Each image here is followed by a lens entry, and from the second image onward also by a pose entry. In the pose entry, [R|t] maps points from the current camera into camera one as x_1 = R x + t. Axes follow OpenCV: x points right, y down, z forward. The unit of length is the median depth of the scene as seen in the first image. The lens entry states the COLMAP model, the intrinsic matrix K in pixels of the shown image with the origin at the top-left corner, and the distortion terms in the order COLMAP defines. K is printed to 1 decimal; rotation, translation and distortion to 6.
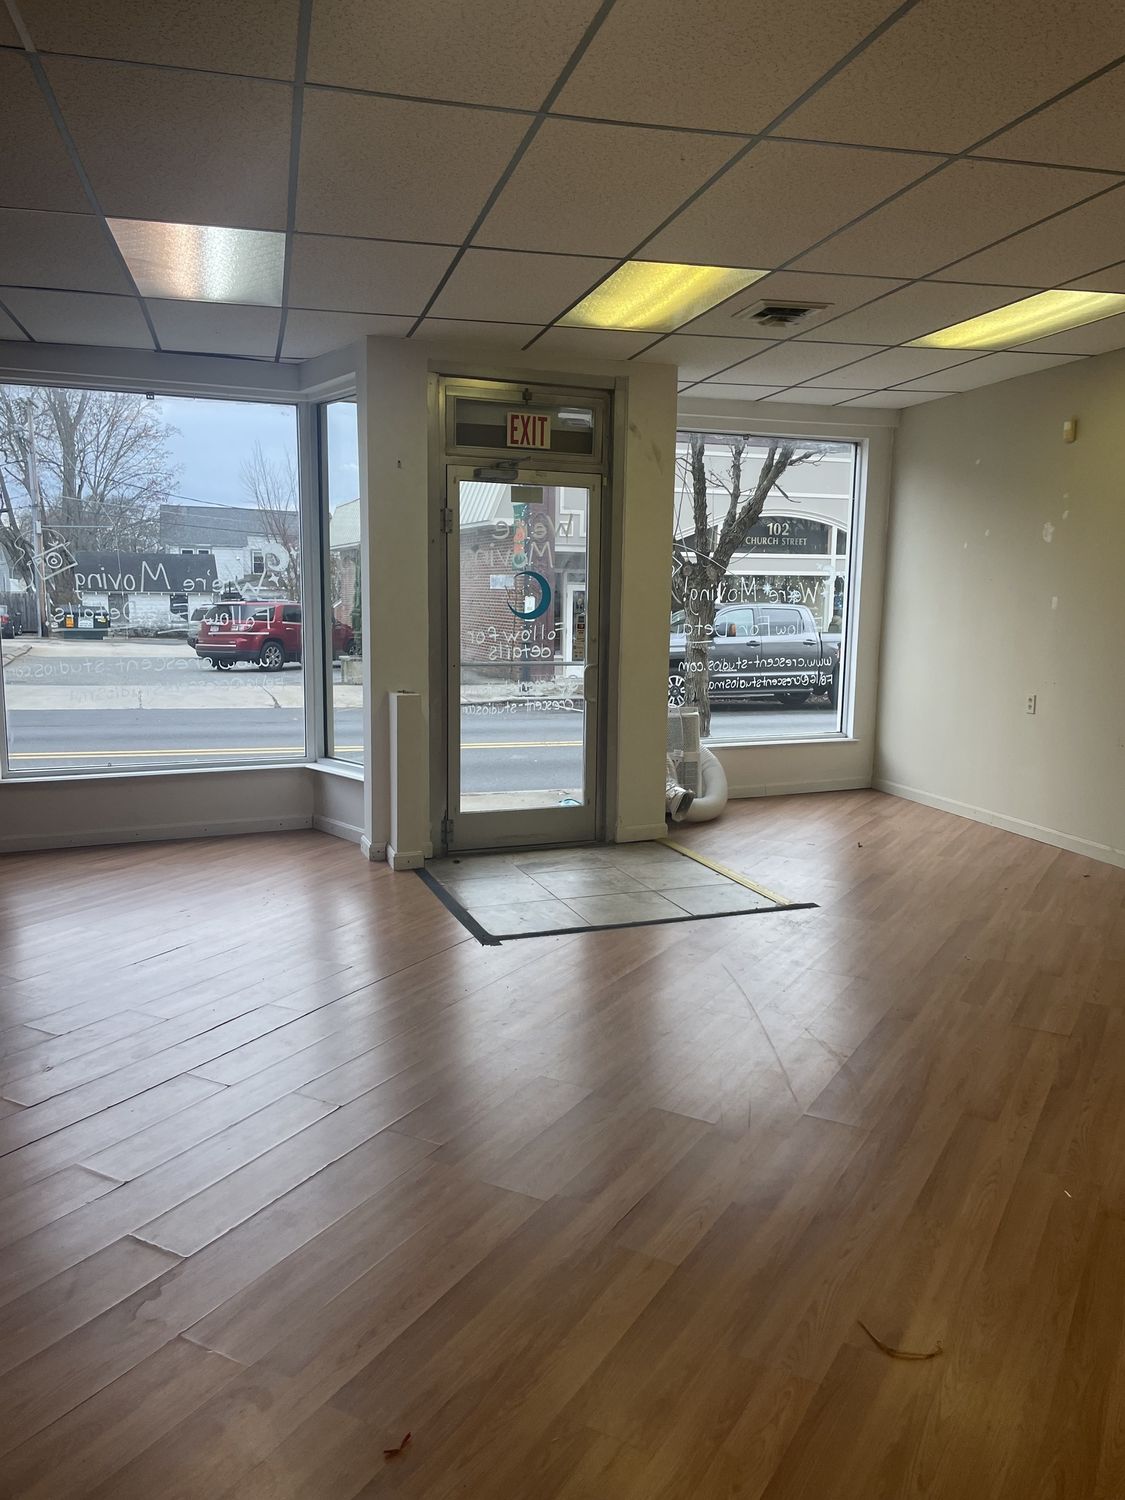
lens RADIAL K [[1131.9, 0, 562.5], [0, 1131.9, 750.0], [0, 0, 1]] dist [0.102164, -0.129894]
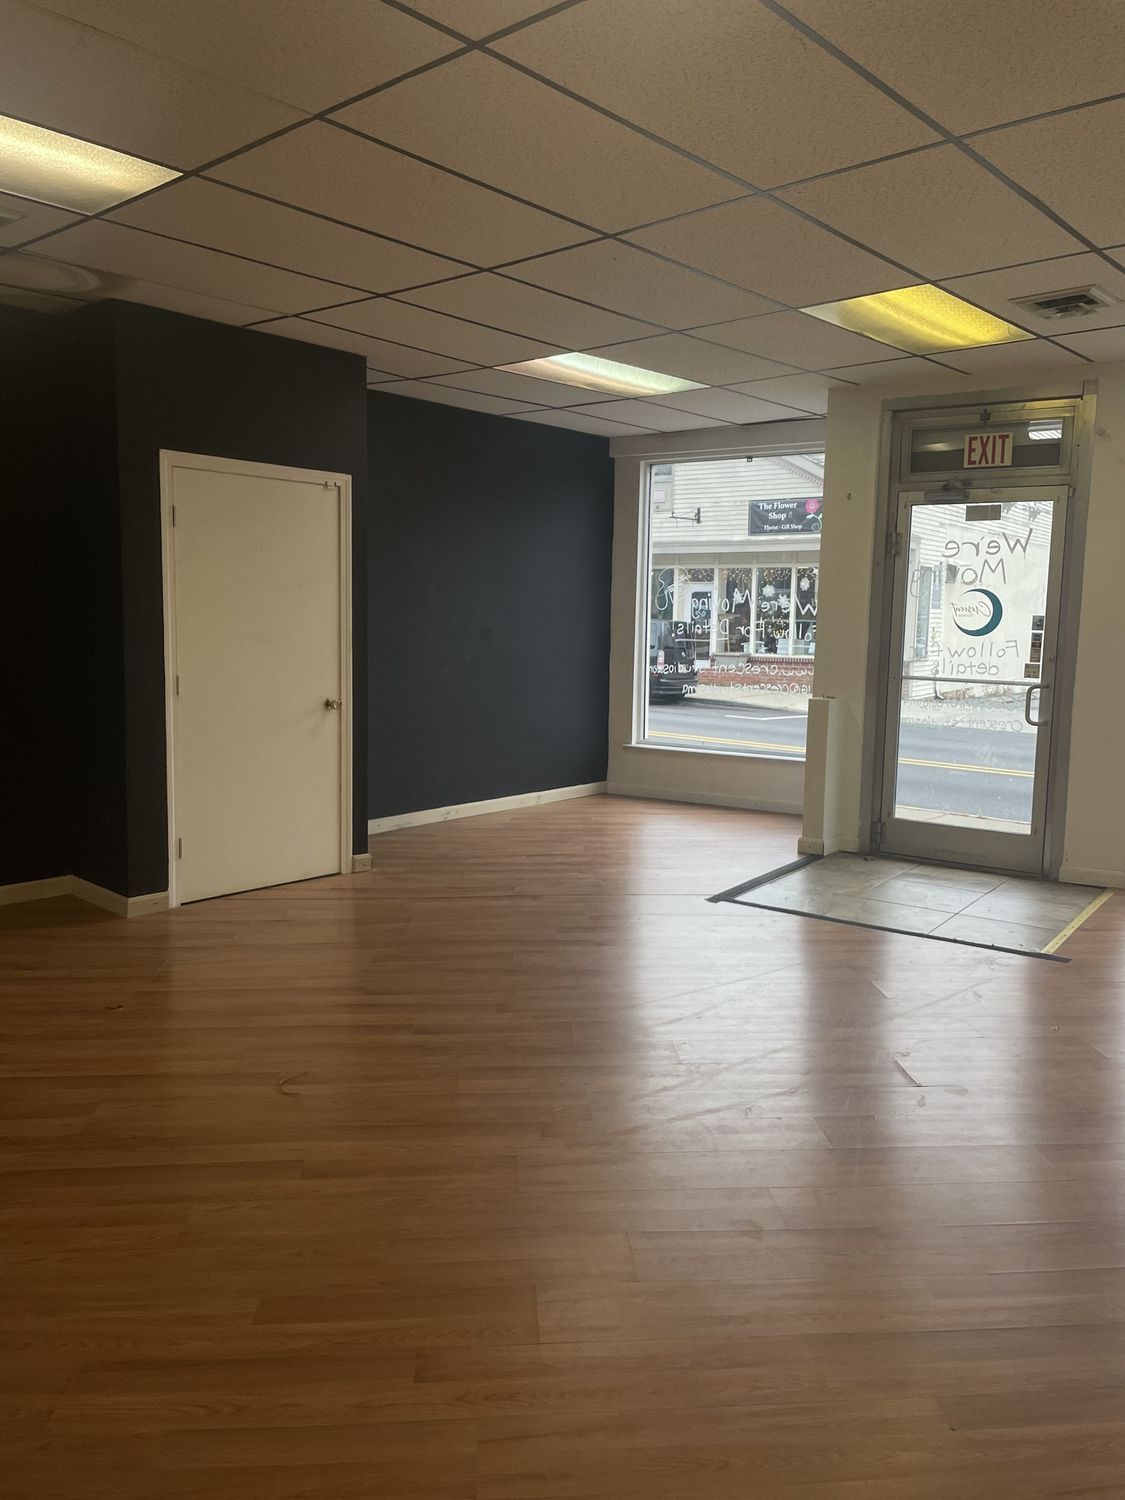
lens RADIAL K [[1177.8, 0, 563.5], [0, 1177.8, 742.5], [0, 0, 1]] dist [0.129633, -0.169434]
pose [[0.551707, 0.095720, -0.828527, 0.658757], [-0.125351, 0.991625, 0.031092, -0.010450], [0.824564, 0.086703, 0.559085, 0.122156]]
